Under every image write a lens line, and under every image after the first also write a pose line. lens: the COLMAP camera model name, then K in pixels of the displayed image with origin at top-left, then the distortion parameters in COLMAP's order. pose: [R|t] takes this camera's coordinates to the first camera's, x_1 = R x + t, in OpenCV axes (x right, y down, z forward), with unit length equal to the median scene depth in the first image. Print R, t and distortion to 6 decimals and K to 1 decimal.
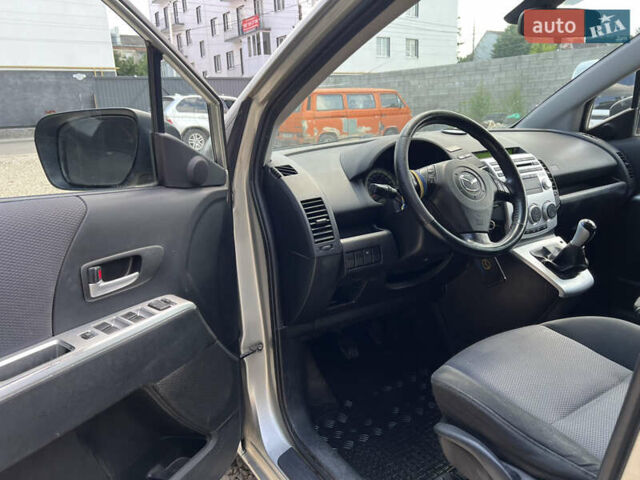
lens RADIAL K [[471.0, 0, 320.0], [0, 471.0, 240.0], [0, 0, 1]] dist [0.001187, -0.003396]
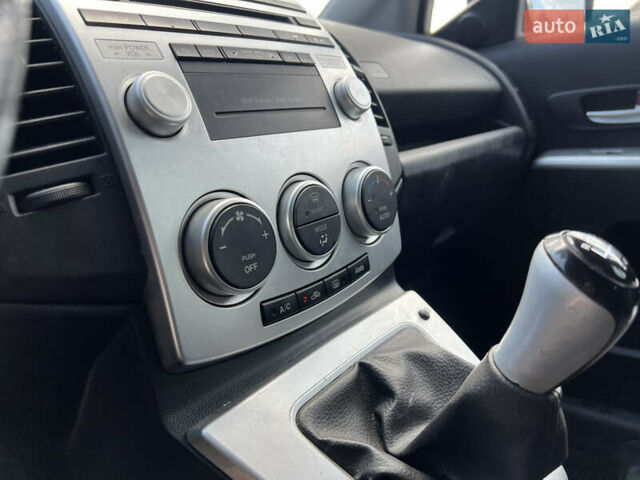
lens RADIAL K [[526.3, 0, 341.9], [0, 526.3, 239.9], [0, 0, 1]] dist [0.067139, 0.000939]
pose [[0.926583, -0.090291, 0.365092, 0.352523], [0.095833, 0.995393, 0.002954, -0.041537], [-0.363676, 0.032250, 0.930967, 0.713091]]
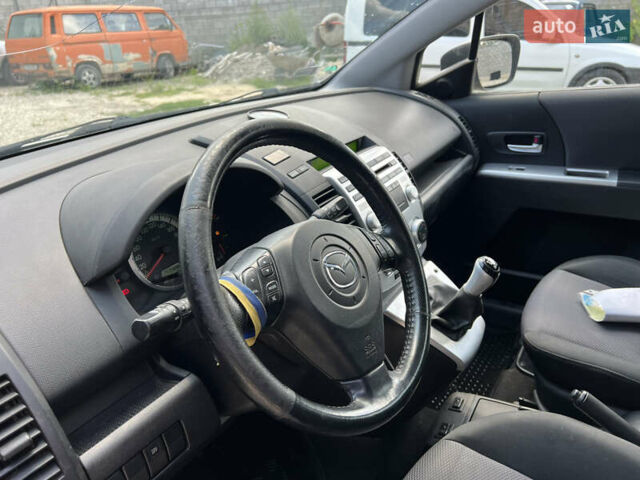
lens RADIAL K [[498.2, 0, 320.0], [0, 498.2, 240.0], [0, 0, 1]] dist [0.011281, 0.002810]
pose [[0.908638, -0.167356, 0.382583, 0.070739], [0.117961, 0.981732, 0.149288, -0.168315], [-0.400578, -0.090519, 0.911781, 0.374019]]
